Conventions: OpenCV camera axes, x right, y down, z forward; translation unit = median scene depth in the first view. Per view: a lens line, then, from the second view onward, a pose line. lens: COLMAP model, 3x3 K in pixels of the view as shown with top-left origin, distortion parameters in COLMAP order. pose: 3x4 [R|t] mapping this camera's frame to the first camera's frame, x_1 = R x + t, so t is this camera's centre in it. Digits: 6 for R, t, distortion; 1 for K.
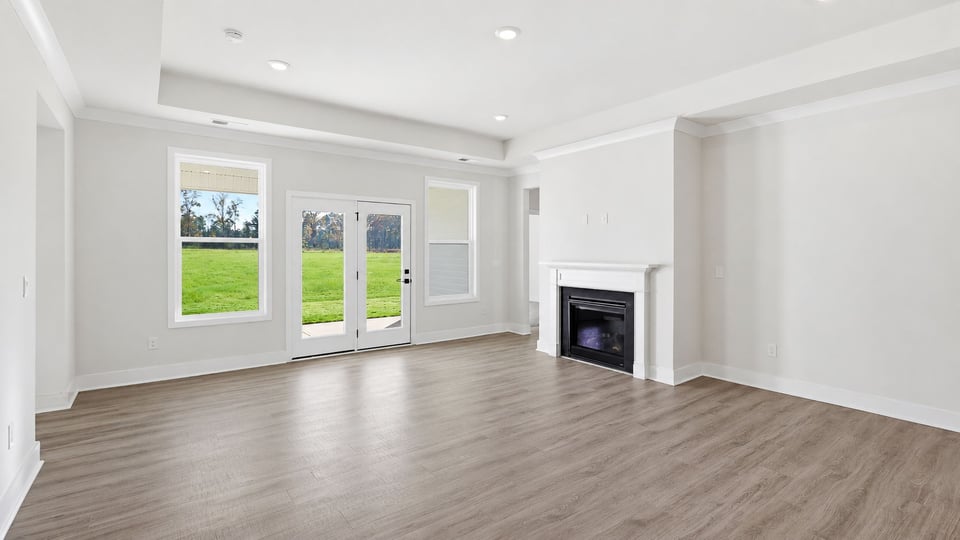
lens RADIAL K [[440.6, 0, 475.7], [0, 440.6, 254.3], [0, 0, 1]] dist [-0.004214, 0.000009]
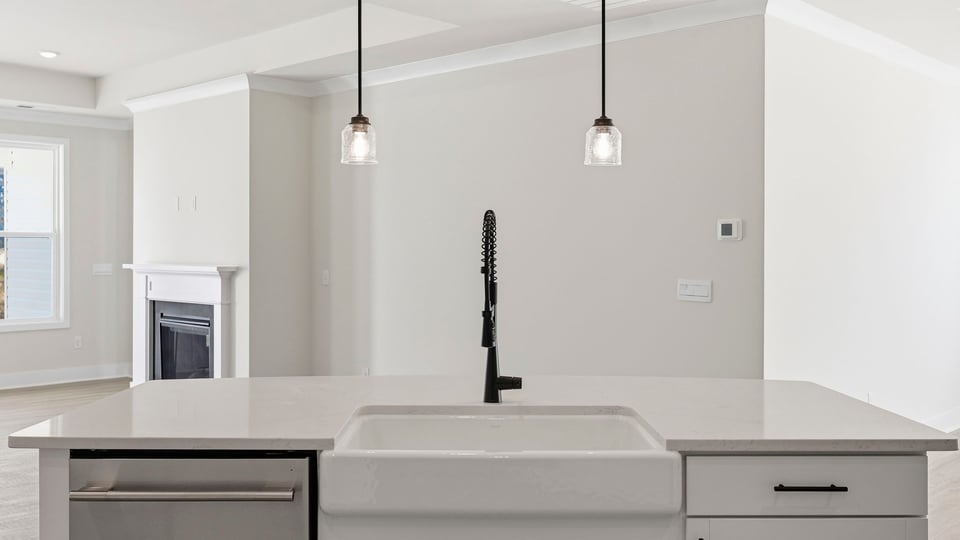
lens RADIAL K [[938.7, 0, 475.8], [0, 938.7, 251.6], [0, 0, 1]] dist [-0.006033, -0.009599]
pose [[0.986728, 0.000412, 0.162384, 0.457645], [-0.000001, 0.999997, -0.002532, 0.001233], [-0.162385, 0.002498, 0.986724, -0.528257]]
